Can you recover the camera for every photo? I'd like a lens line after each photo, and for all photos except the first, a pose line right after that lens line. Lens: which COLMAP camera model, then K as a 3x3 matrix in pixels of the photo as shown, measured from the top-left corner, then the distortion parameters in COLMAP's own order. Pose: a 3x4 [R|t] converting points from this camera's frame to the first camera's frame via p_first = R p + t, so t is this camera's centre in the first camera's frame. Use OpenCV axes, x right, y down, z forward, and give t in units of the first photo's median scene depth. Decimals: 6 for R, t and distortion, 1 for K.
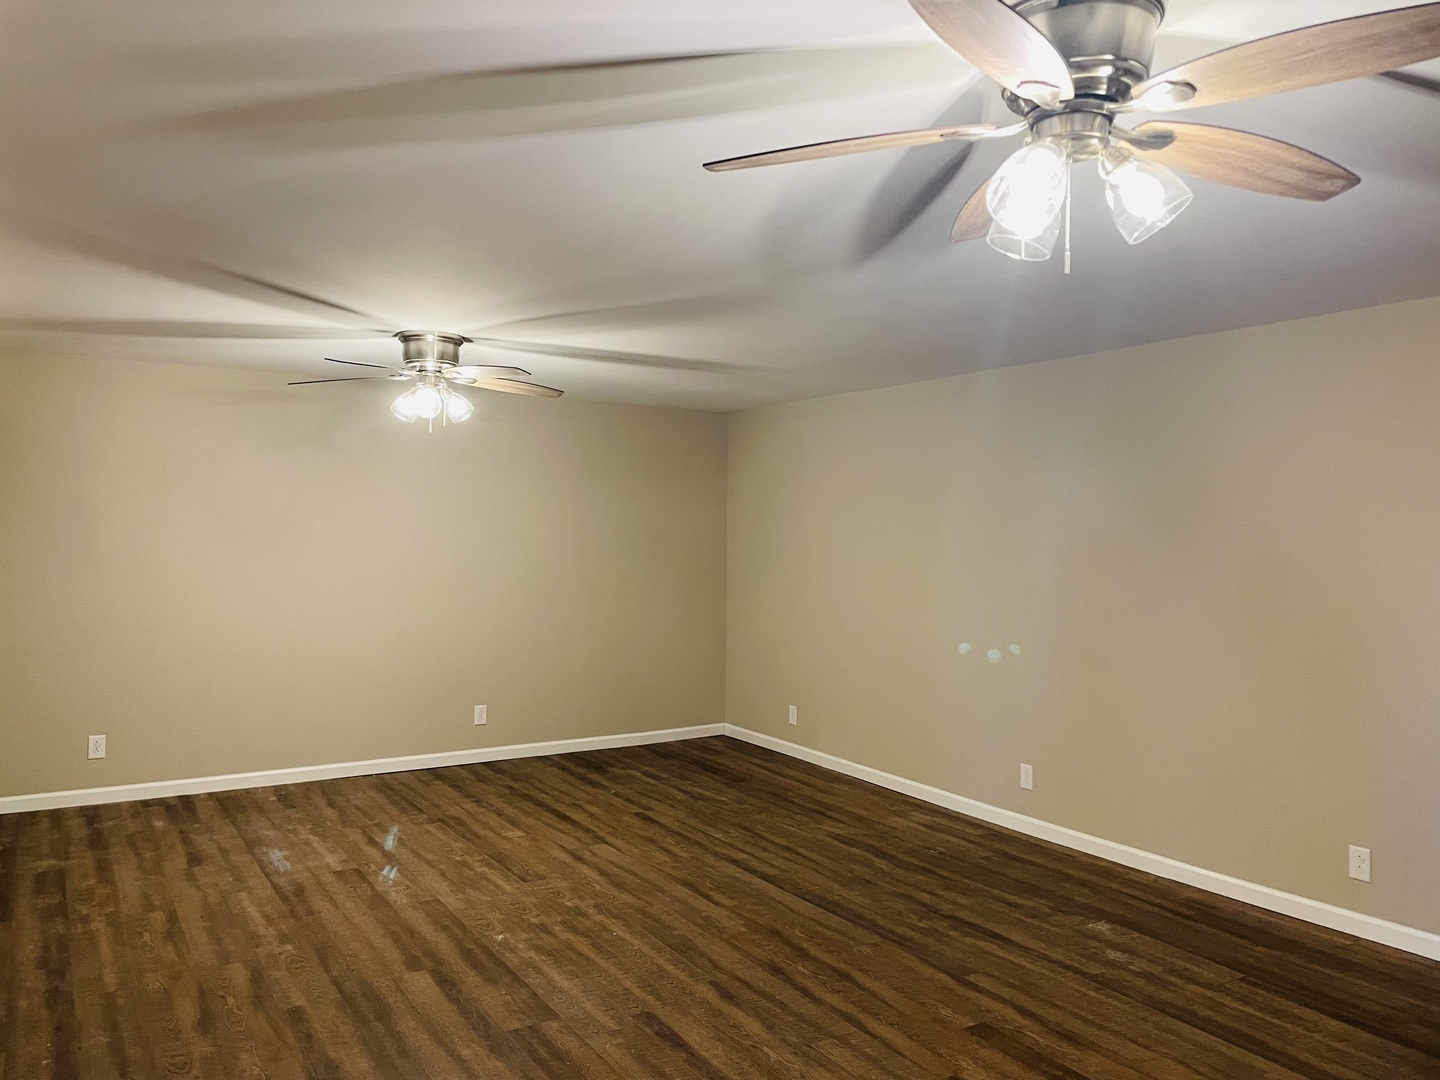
lens RADIAL K [[1081.6, 0, 716.4], [0, 1081.6, 515.0], [0, 0, 1]] dist [0.098525, -0.124106]
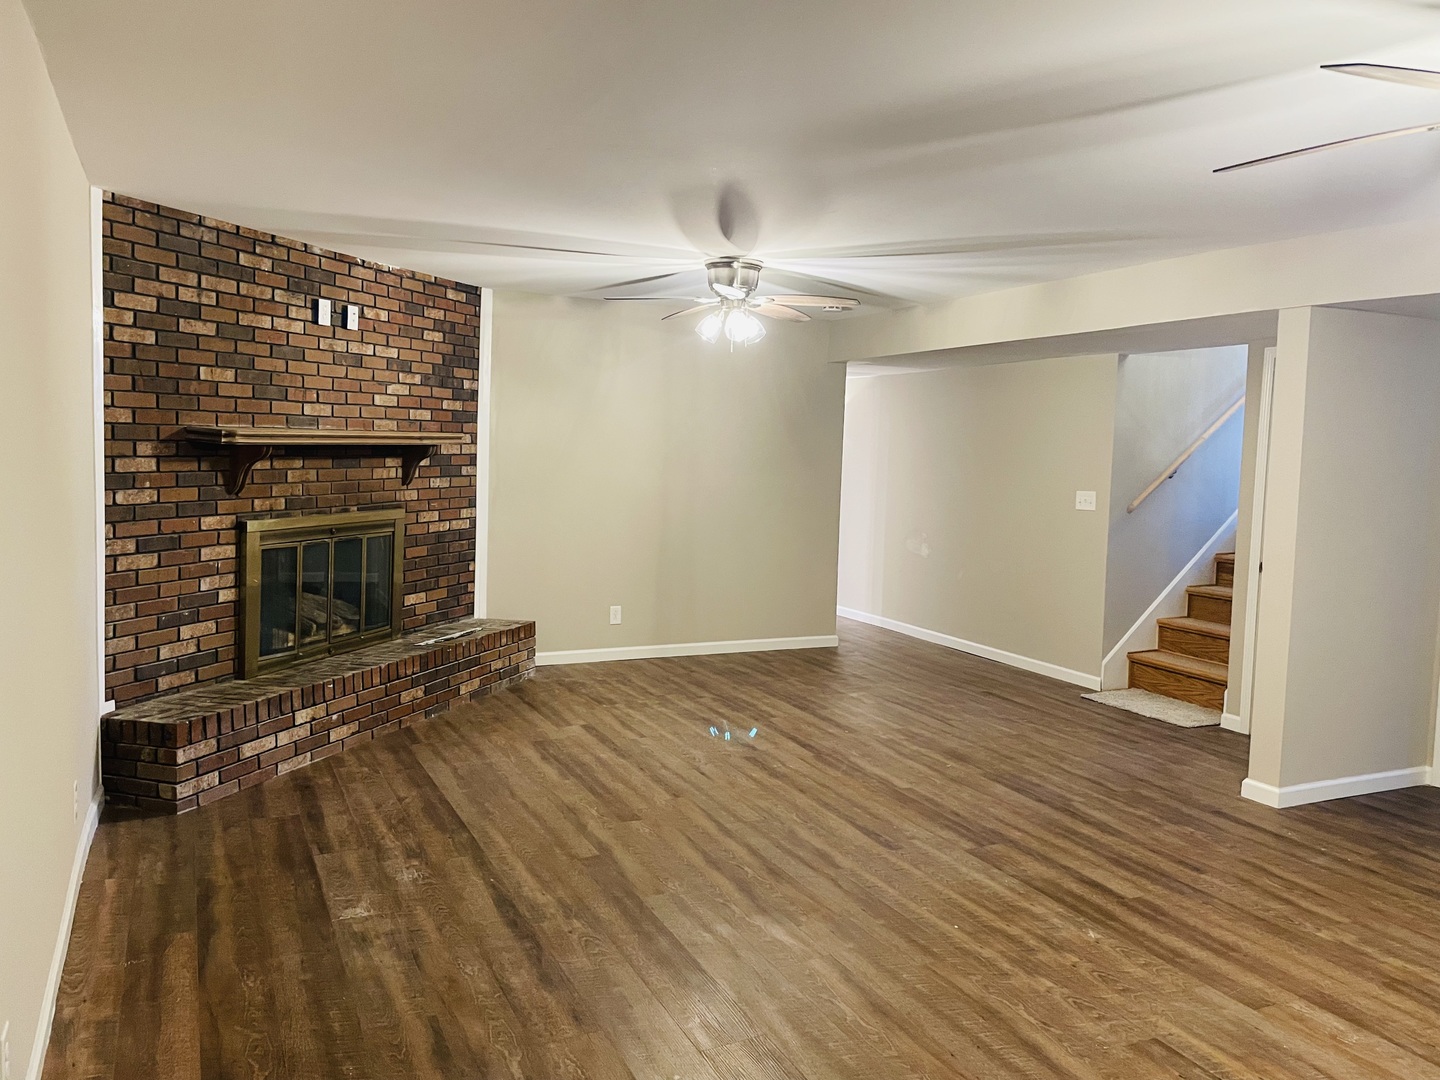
lens RADIAL K [[1084.7, 0, 729.8], [0, 1084.7, 530.8], [0, 0, 1]] dist [0.102664, -0.130493]
pose [[-0.994712, -0.050138, 0.089638, 0.019265], [-0.044547, 0.996998, 0.063322, 0.033367], [-0.092544, 0.058994, -0.993959, 1.815457]]
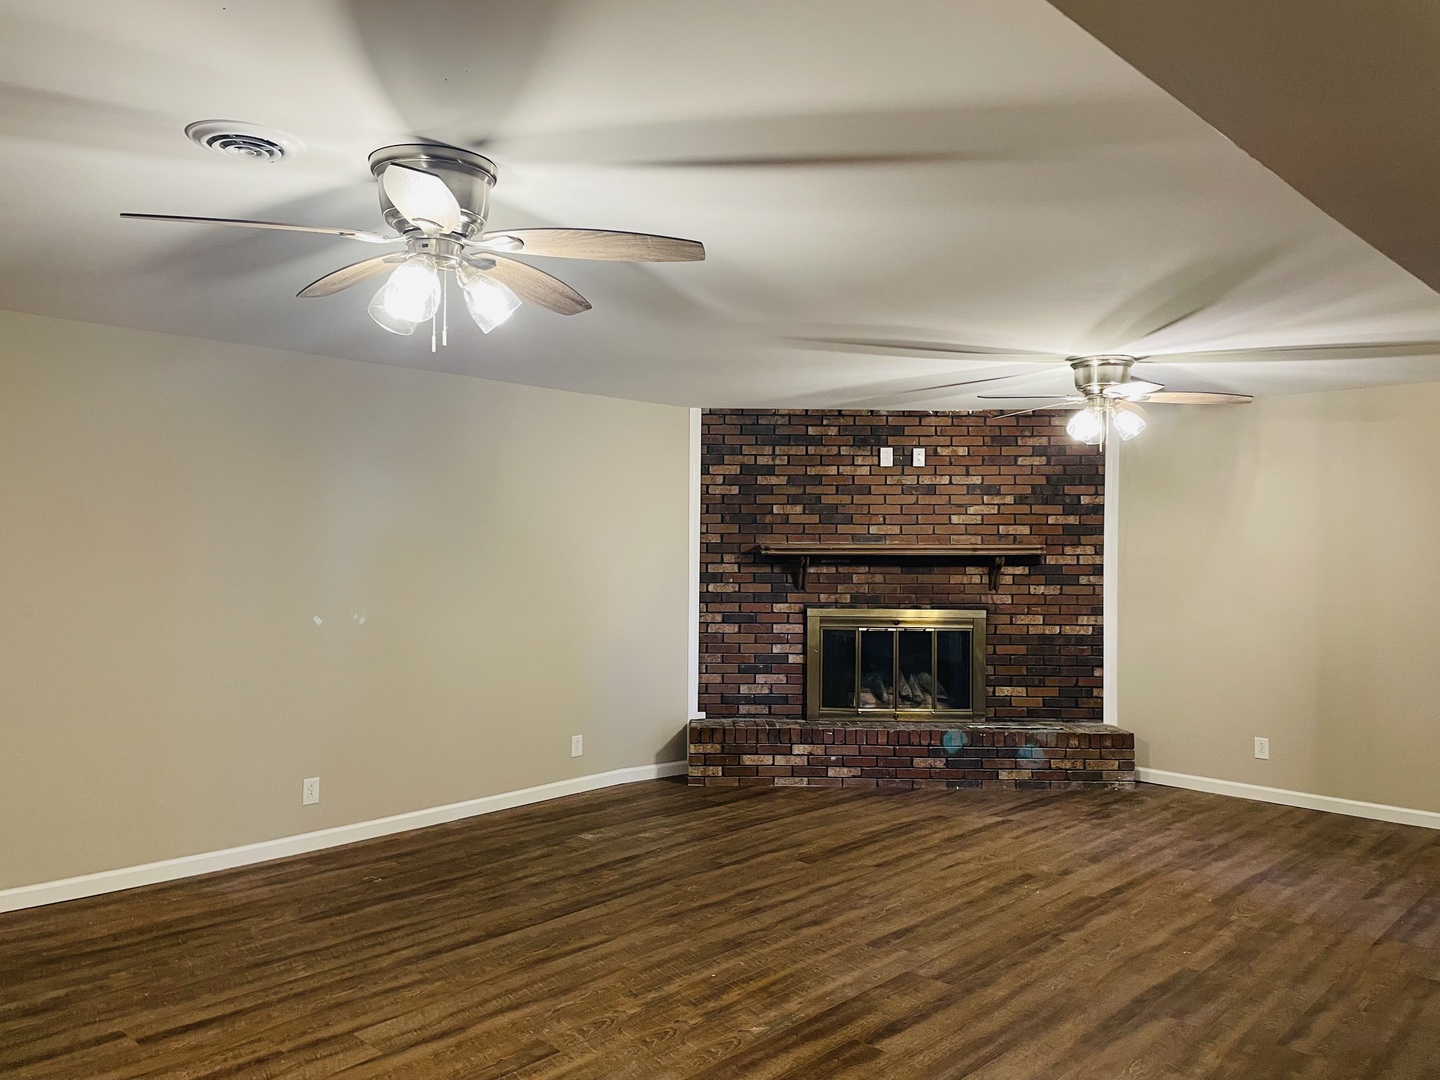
lens RADIAL K [[1081.6, 0, 716.4], [0, 1081.6, 515.0], [0, 0, 1]] dist [0.098525, -0.124106]
pose [[-0.251680, 0.008762, 0.967771, -0.985801], [-0.029661, 0.999419, -0.016762, 0.007481], [-0.967356, -0.032924, -0.251274, 1.229504]]
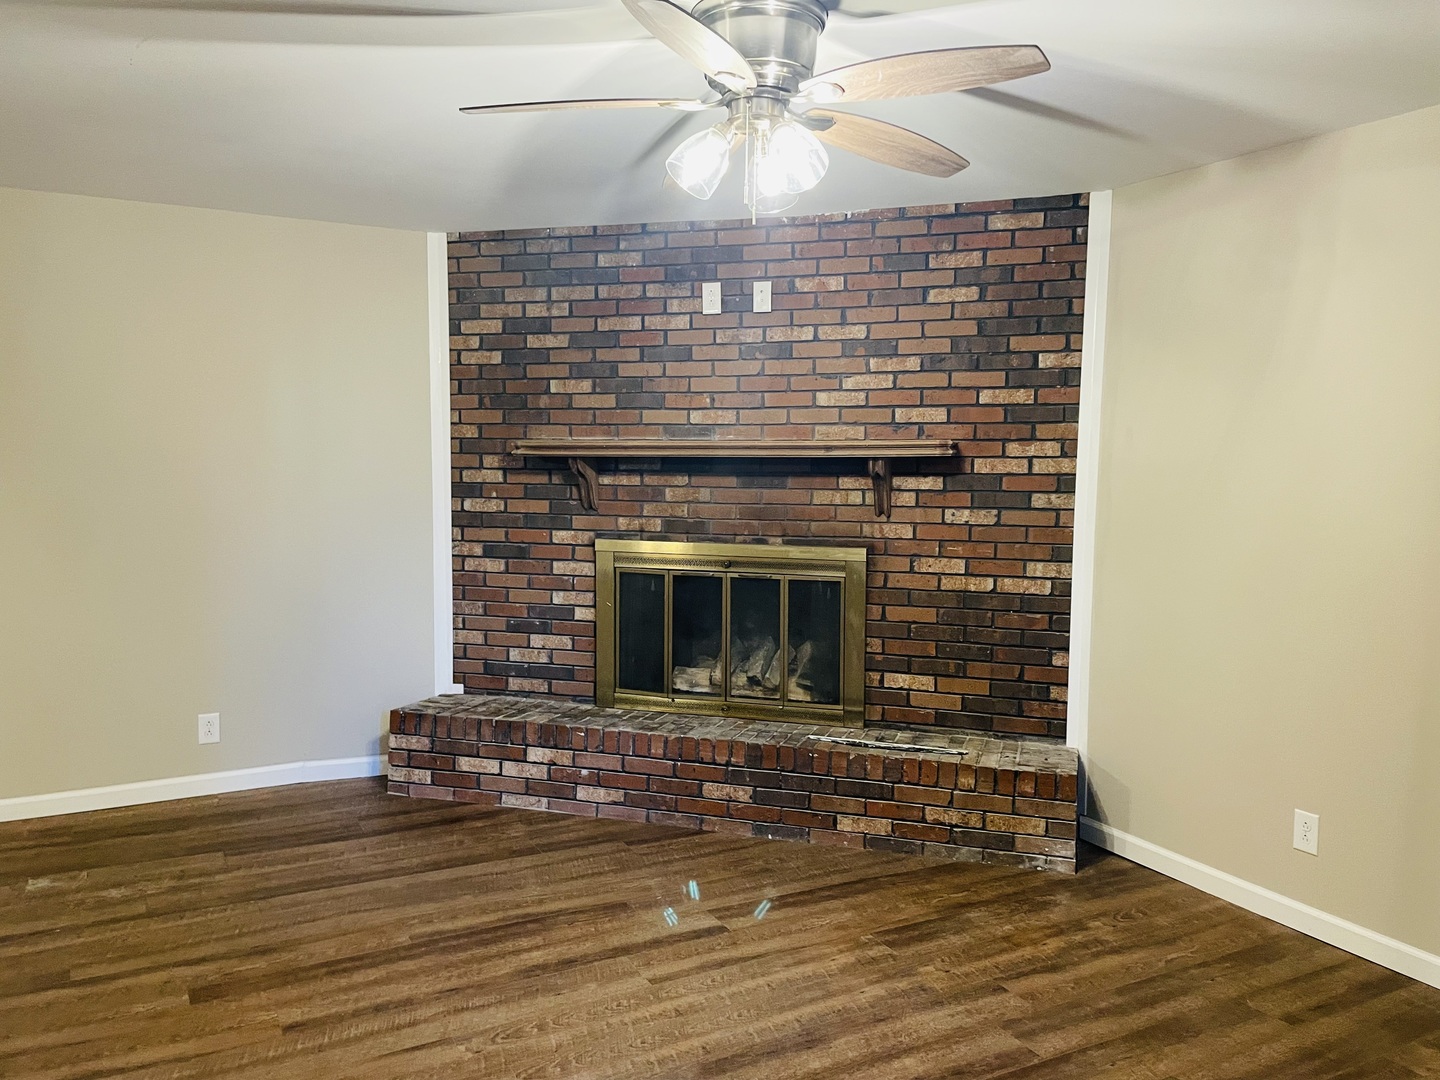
lens RADIAL K [[1084.7, 0, 729.8], [0, 1084.7, 530.8], [0, 0, 1]] dist [0.102664, -0.130493]
pose [[0.054868, -0.084104, 0.994945, -0.461937], [-0.028763, 0.995900, 0.085771, 0.013871], [-0.998079, -0.033323, 0.052224, 0.444702]]
